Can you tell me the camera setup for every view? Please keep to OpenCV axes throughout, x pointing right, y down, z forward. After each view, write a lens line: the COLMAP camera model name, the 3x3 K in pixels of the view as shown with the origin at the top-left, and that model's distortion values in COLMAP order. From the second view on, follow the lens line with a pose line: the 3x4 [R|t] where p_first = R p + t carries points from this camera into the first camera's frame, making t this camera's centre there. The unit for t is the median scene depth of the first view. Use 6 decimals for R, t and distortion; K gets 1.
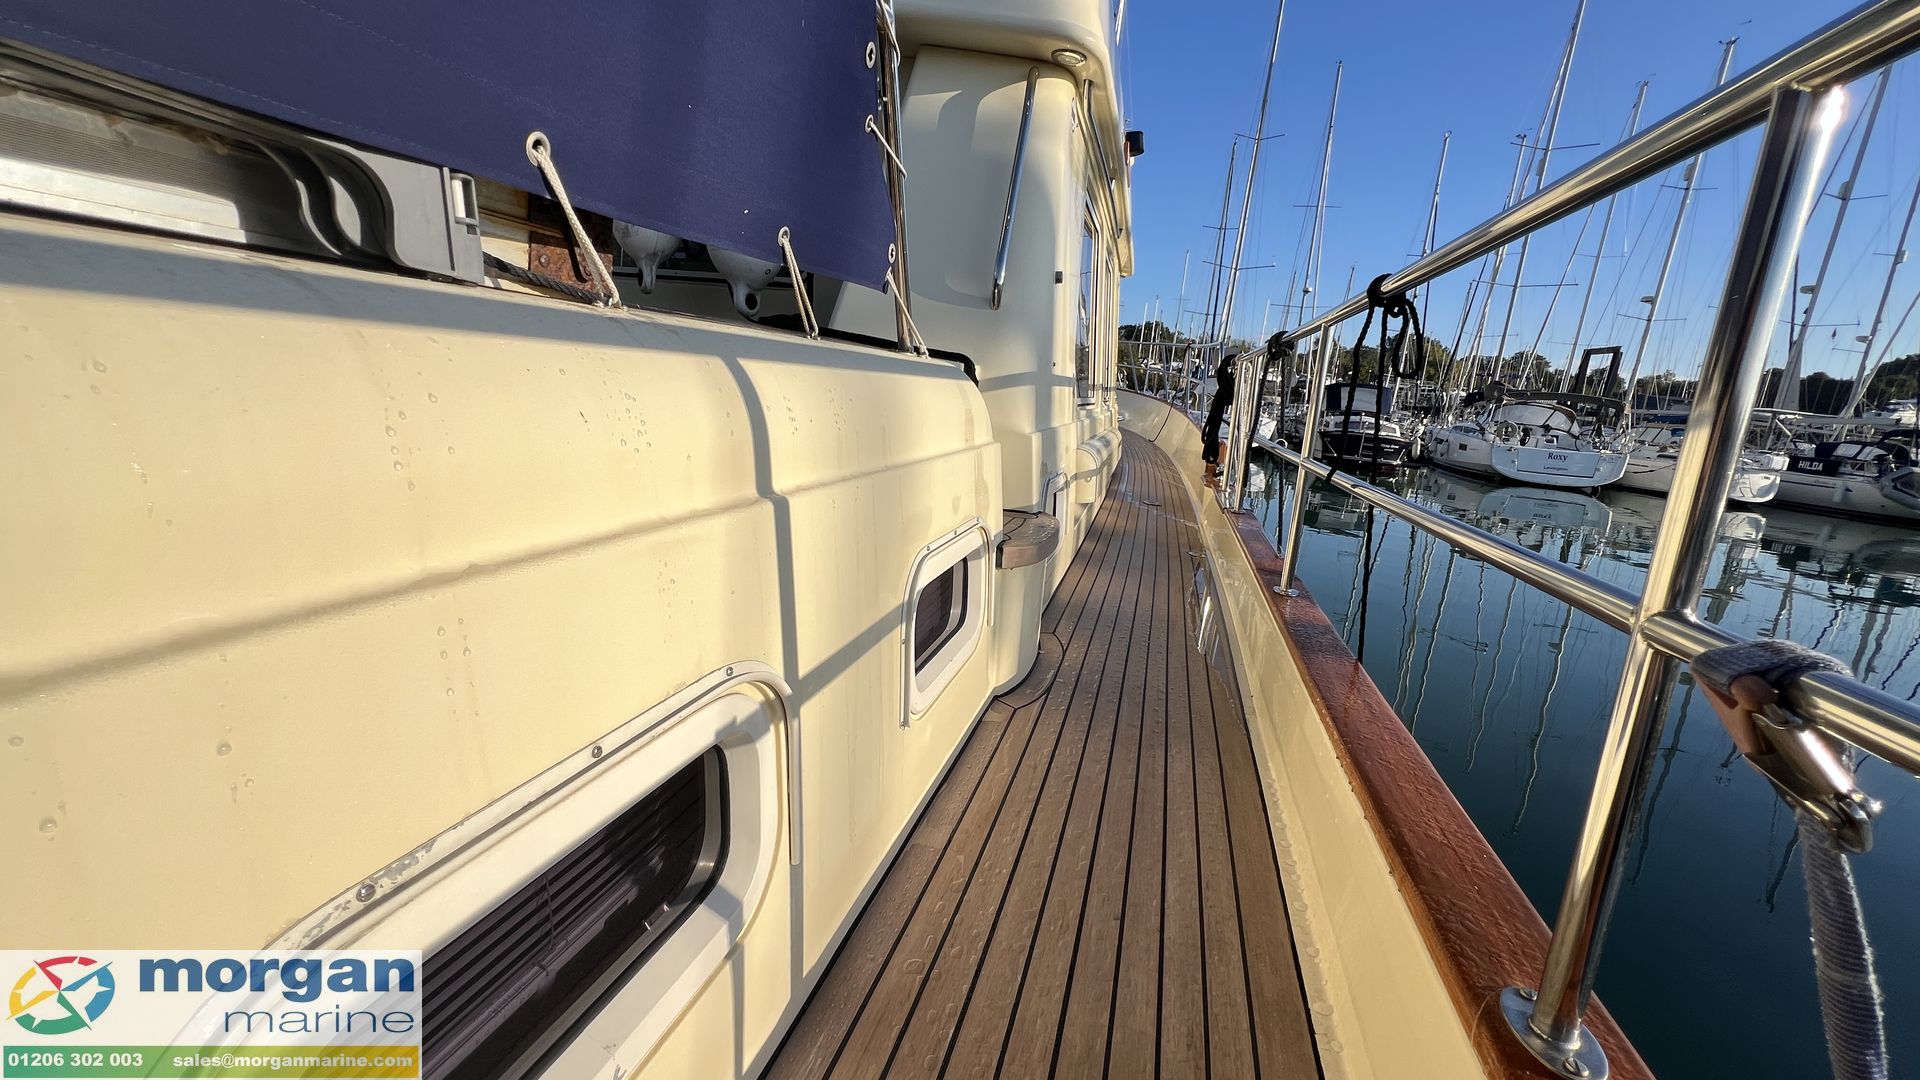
lens RADIAL K [[763.7, 0, 958.9], [0, 763.7, 543.8], [0, 0, 1]] dist [0.002402, -0.001001]
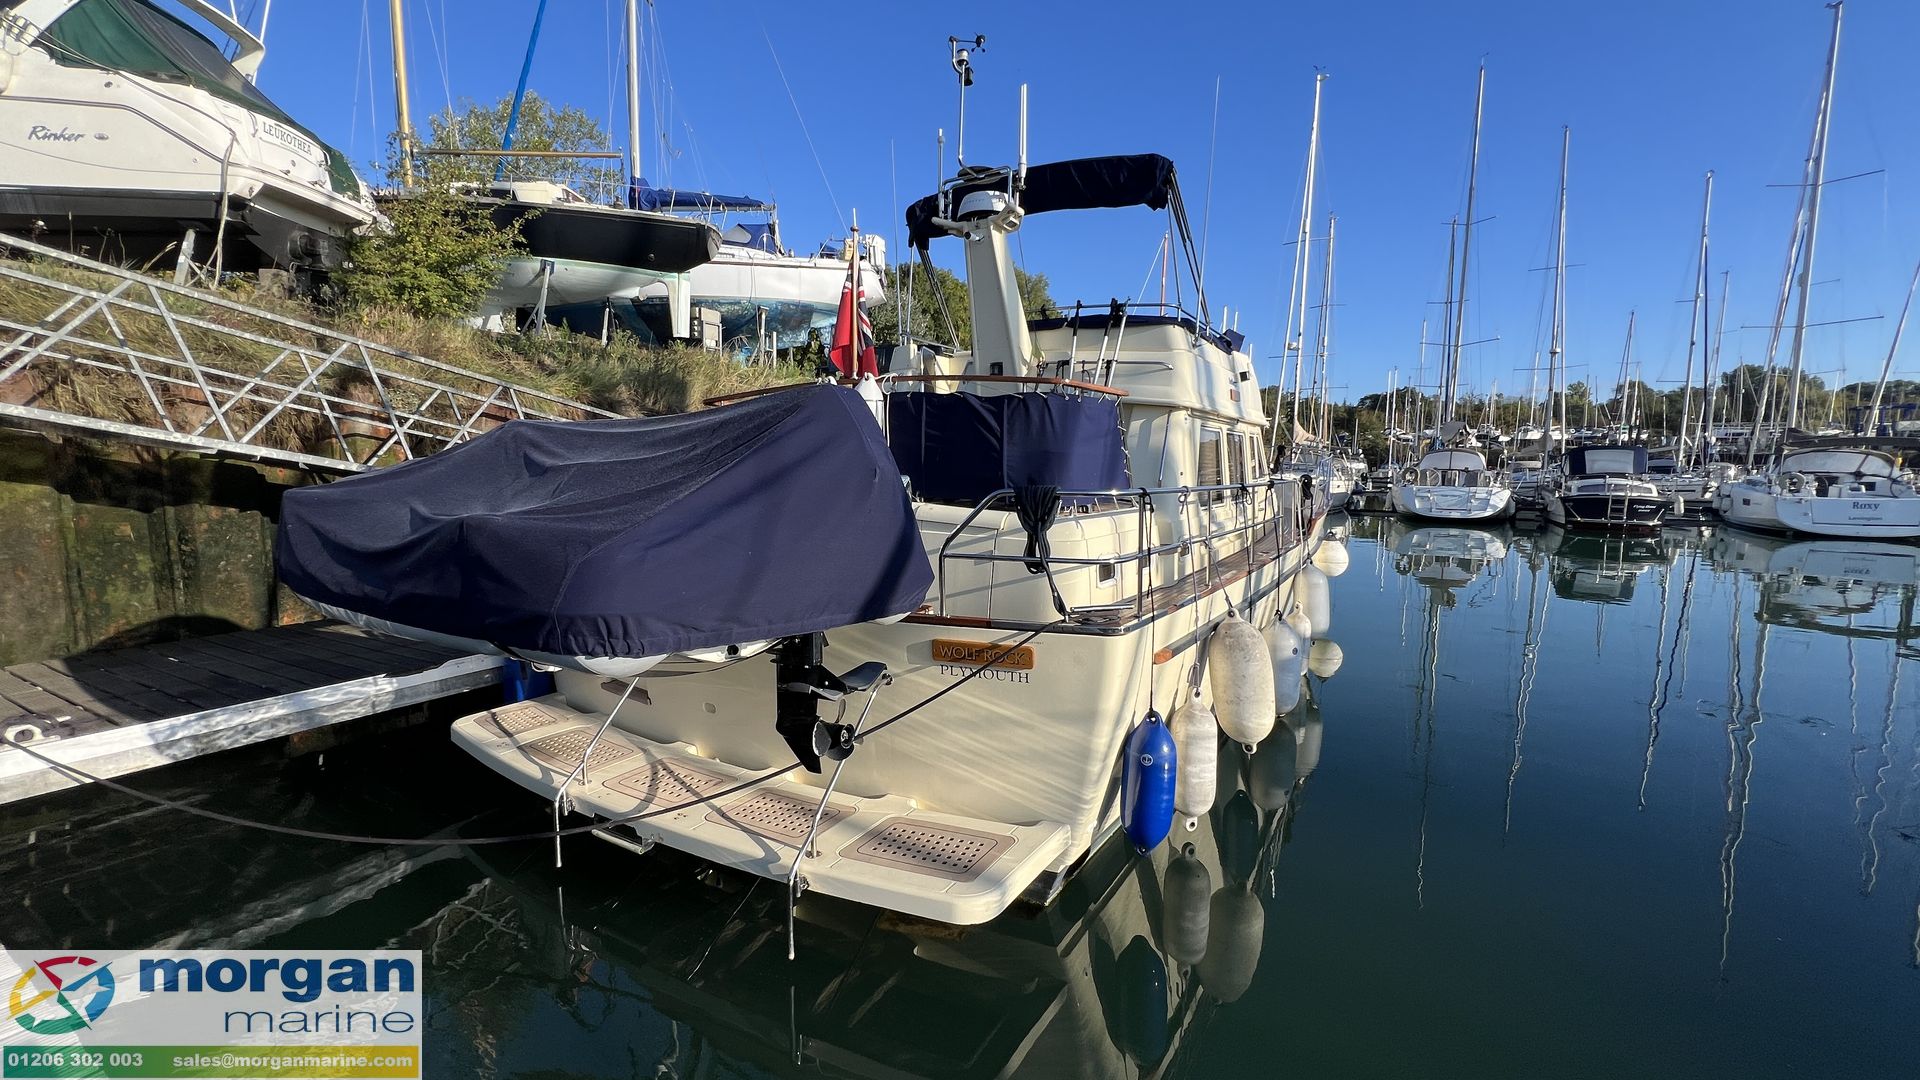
lens RADIAL K [[763.7, 0, 952.1], [0, 763.7, 537.5], [0, 0, 1]] dist [0.002402, -0.001001]
pose [[0.952507, -0.055490, -0.299420, 0.012587], [0.016112, 0.991063, -0.132415, 0.025517], [0.304092, 0.121302, 0.944888, -0.179469]]
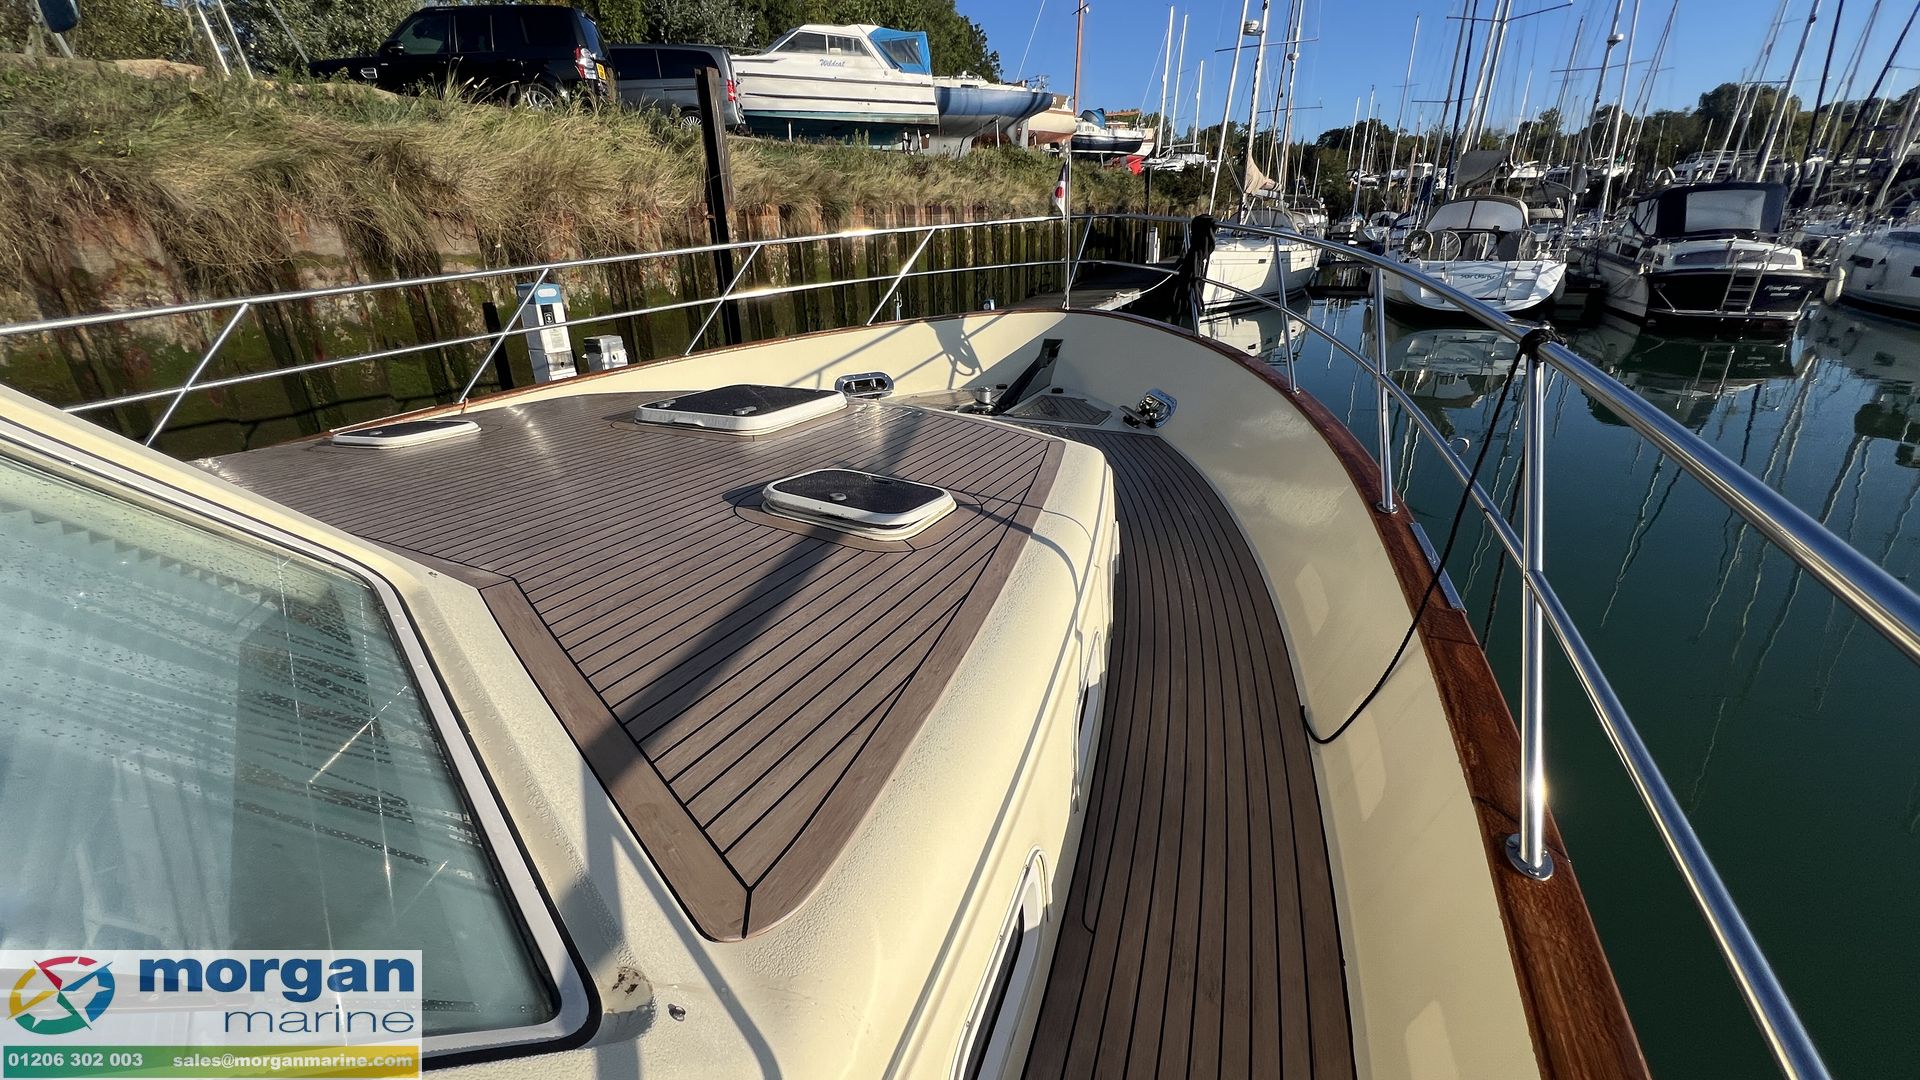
lens RADIAL K [[763.7, 0, 957.4], [0, 763.7, 534.8], [0, 0, 1]] dist [0.002402, -0.001001]
pose [[0.970648, -0.028597, -0.238797, 0.065672], [0.067693, 0.985250, 0.157165, -0.072124], [0.230780, -0.168717, 0.958267, 0.227925]]
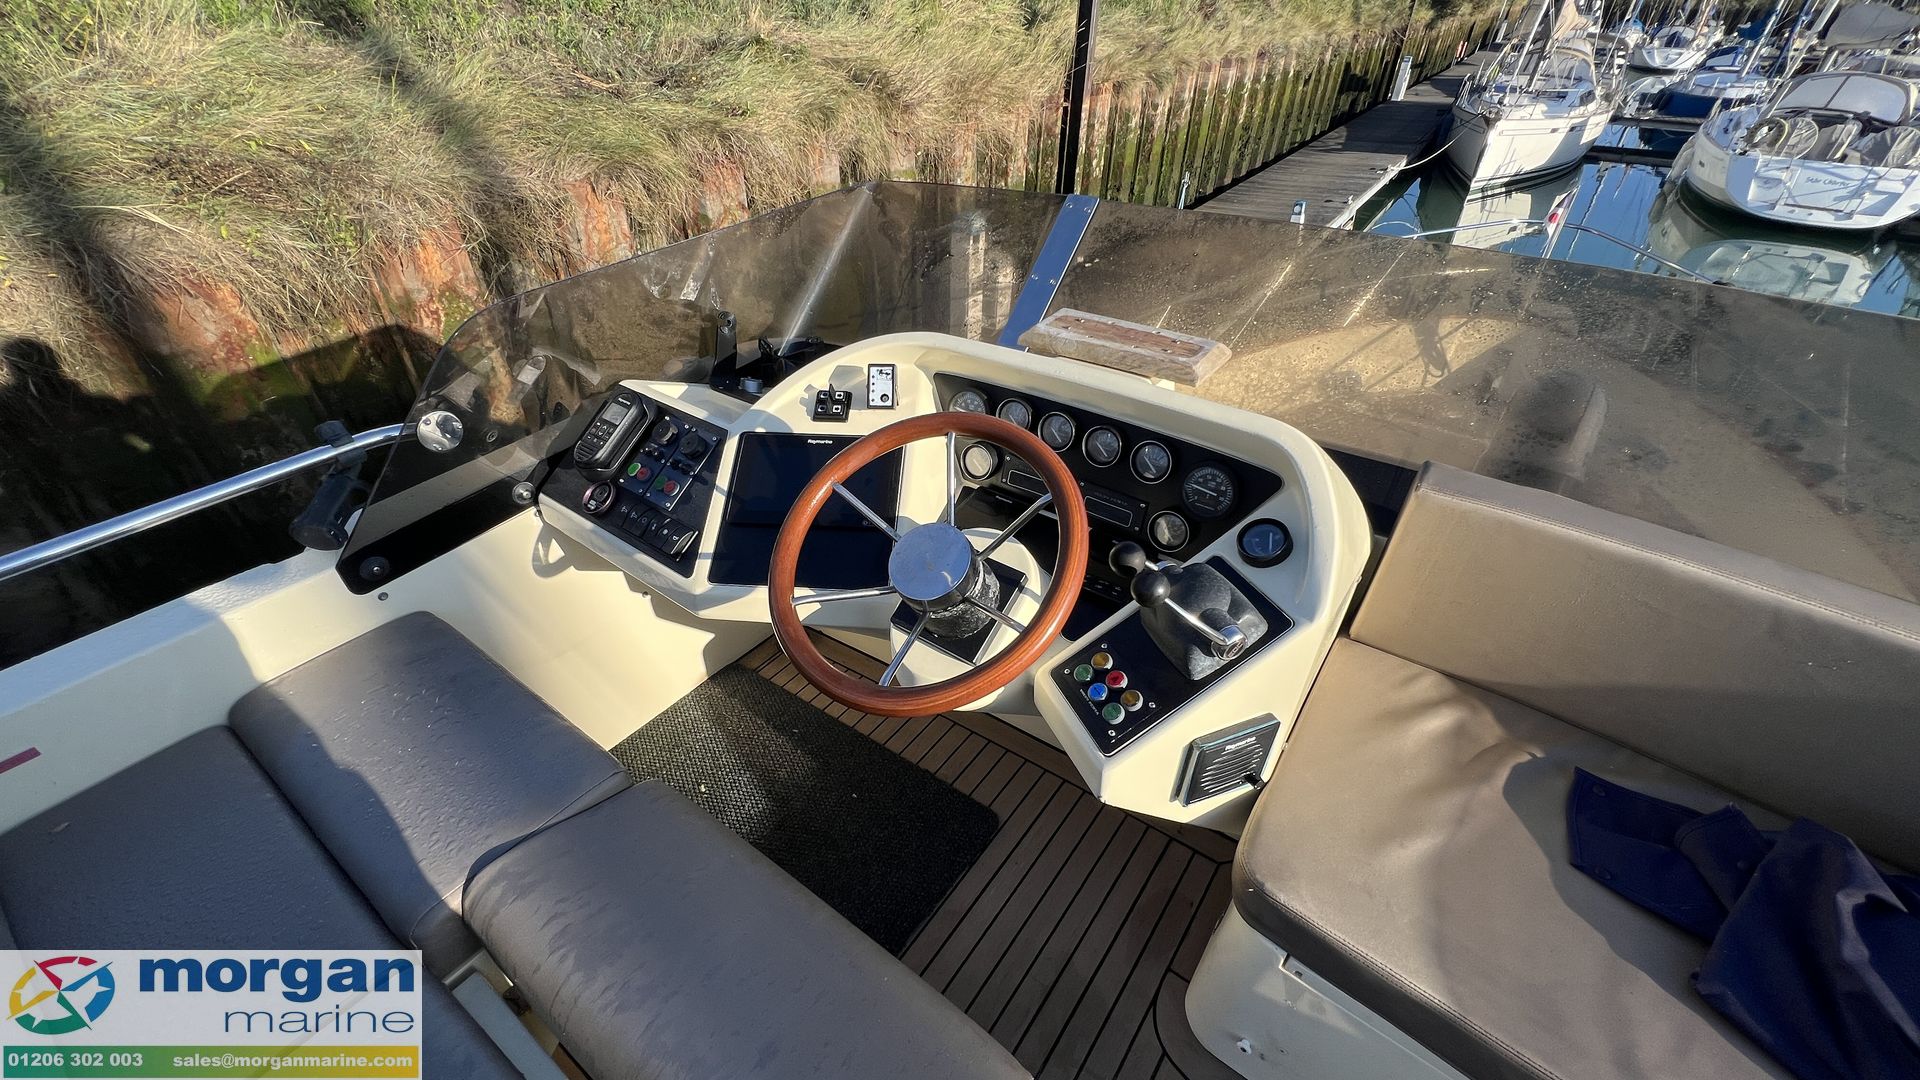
lens RADIAL K [[763.7, 0, 962.3], [0, 763.7, 548.0], [0, 0, 1]] dist [0.002402, -0.001001]
pose [[0.930881, 0.153660, -0.331435, -0.030615], [-0.011116, 0.918734, 0.394720, -0.125111], [0.365153, -0.363753, 0.856940, 0.159315]]
